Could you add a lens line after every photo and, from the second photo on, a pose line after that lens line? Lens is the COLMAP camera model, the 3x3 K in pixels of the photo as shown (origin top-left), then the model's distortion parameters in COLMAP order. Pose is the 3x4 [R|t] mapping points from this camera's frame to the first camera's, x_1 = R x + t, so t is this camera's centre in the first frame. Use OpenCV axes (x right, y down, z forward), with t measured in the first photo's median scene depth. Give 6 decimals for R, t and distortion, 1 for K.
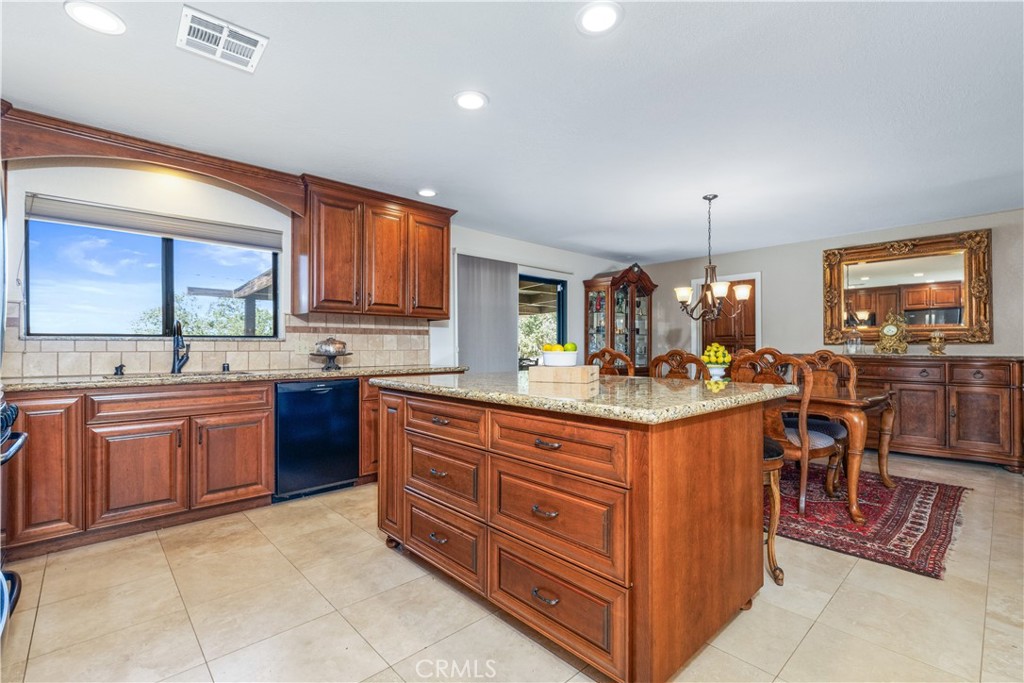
lens RADIAL K [[459.4, 0, 512.0], [0, 459.4, 341.5], [0, 0, 1]] dist [0.001722, -0.000132]
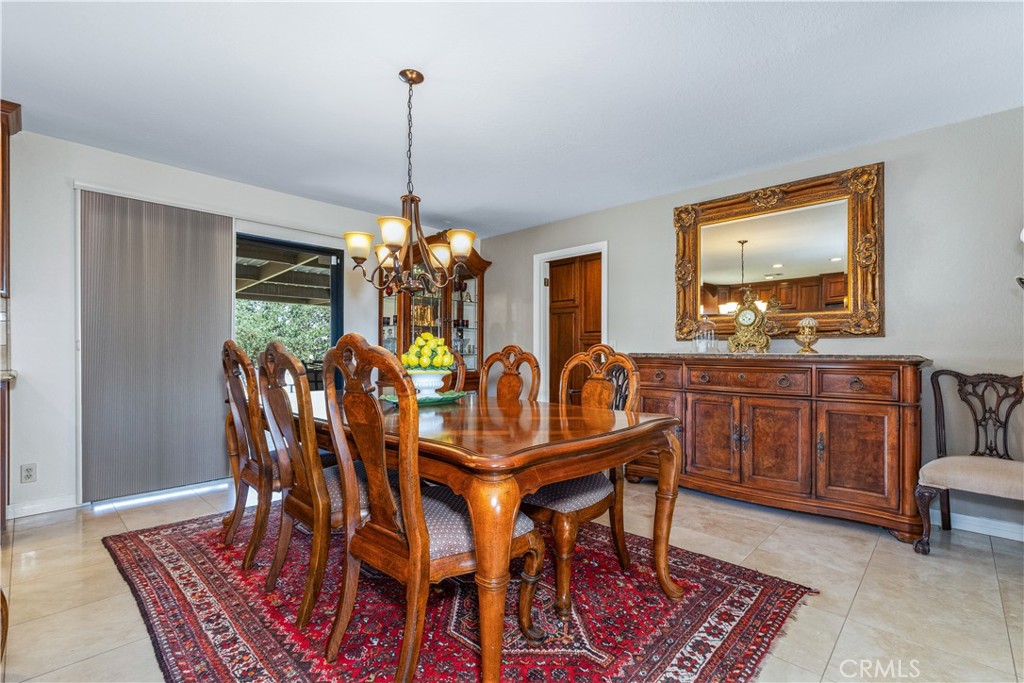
lens RADIAL K [[468.2, 0, 514.6], [0, 468.2, 348.2], [0, 0, 1]] dist [-0.001554, -0.000125]
pose [[0.997749, 0.001427, 0.067050, 0.466552], [-0.002025, 0.999959, 0.008843, 0.016252], [-0.067034, -0.008959, 0.997710, 0.362416]]
